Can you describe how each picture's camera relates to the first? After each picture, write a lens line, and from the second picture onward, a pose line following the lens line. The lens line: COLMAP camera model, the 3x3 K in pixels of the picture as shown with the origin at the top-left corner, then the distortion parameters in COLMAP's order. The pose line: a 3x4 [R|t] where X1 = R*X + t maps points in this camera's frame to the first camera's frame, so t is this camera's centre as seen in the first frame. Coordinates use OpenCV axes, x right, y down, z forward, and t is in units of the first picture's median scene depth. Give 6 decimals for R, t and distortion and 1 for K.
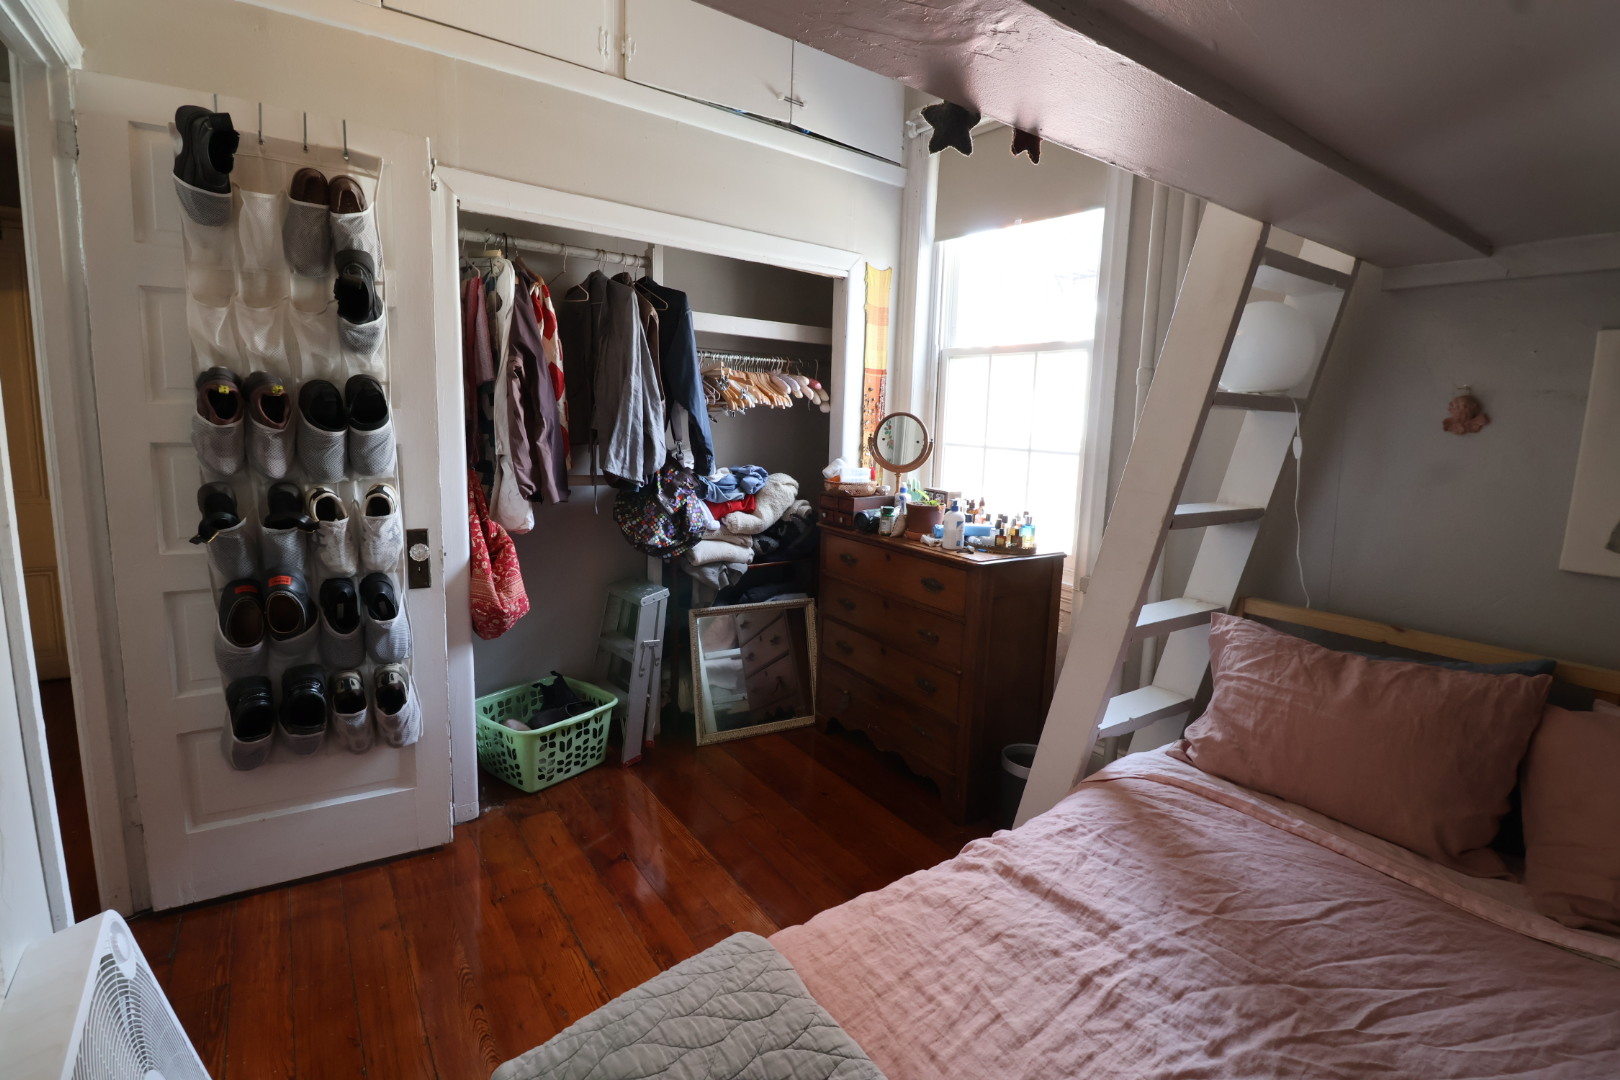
lens RADIAL K [[739.9, 0, 829.2], [0, 739.9, 520.0], [0, 0, 1]] dist [-0.001207, -0.012681]
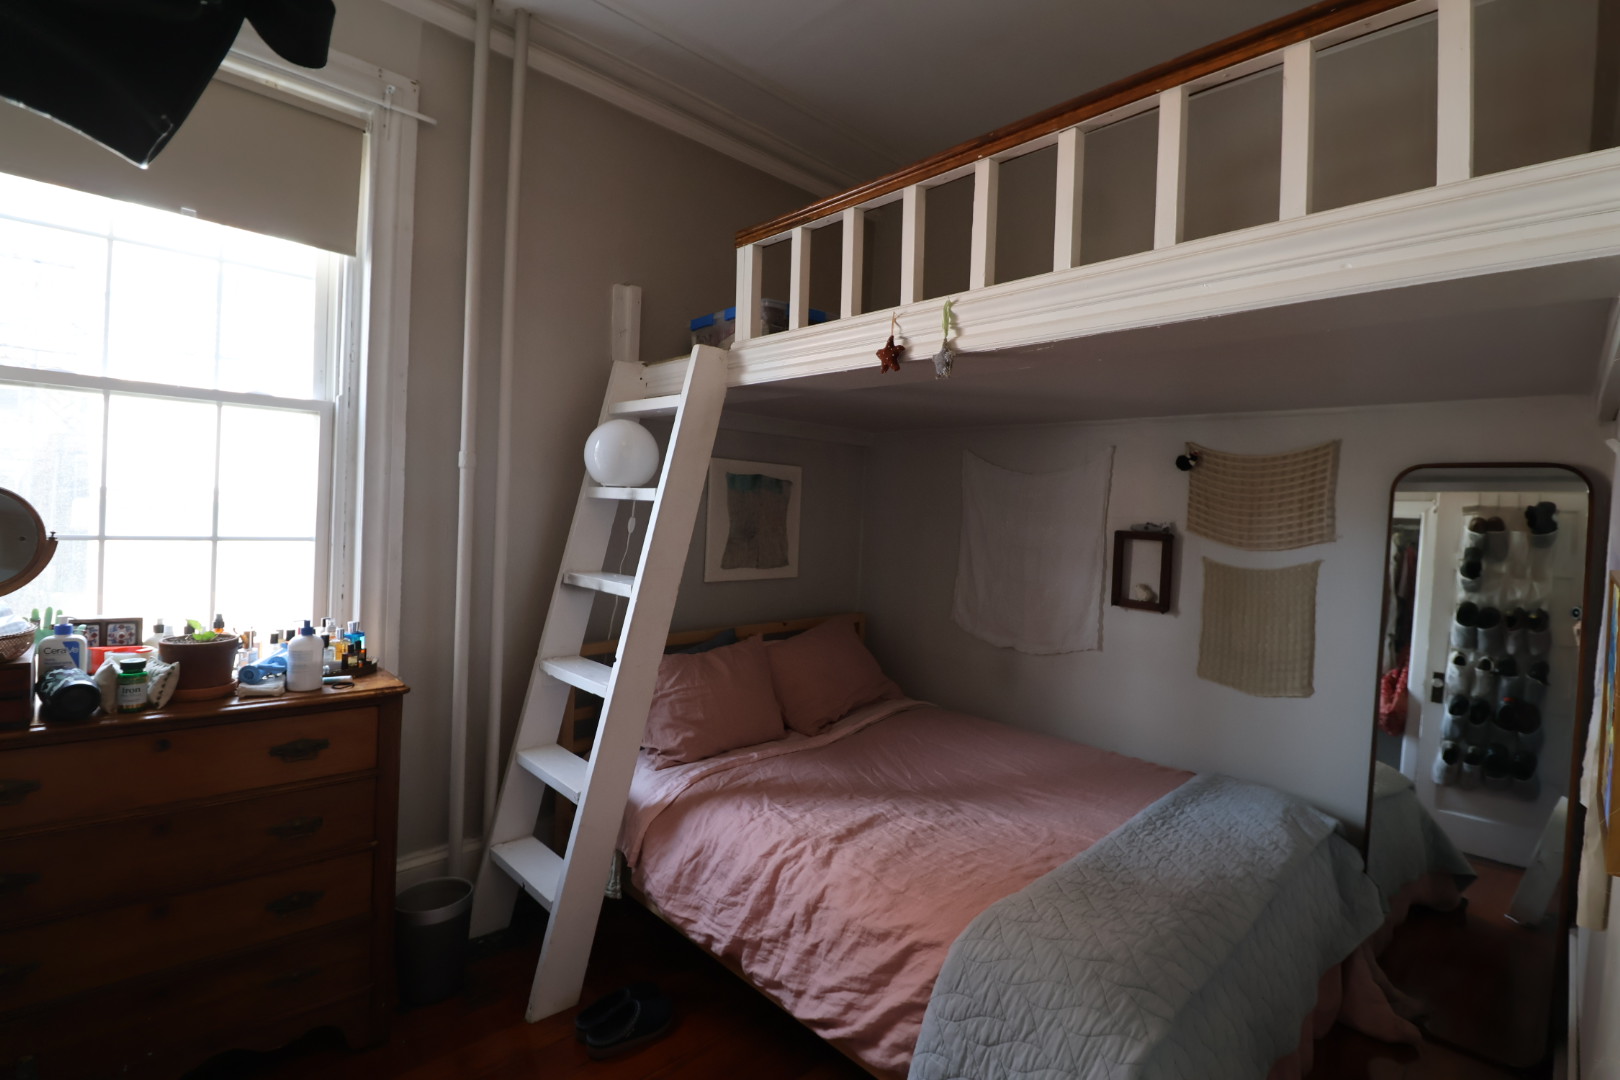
lens RADIAL K [[739.9, 0, 829.2], [0, 739.9, 520.0], [0, 0, 1]] dist [-0.001207, -0.012681]
pose [[-0.143759, -0.053620, 0.988159, -0.935320], [0.091654, 0.993518, 0.067245, -0.193736], [-0.985359, 0.100235, -0.137912, 0.949422]]
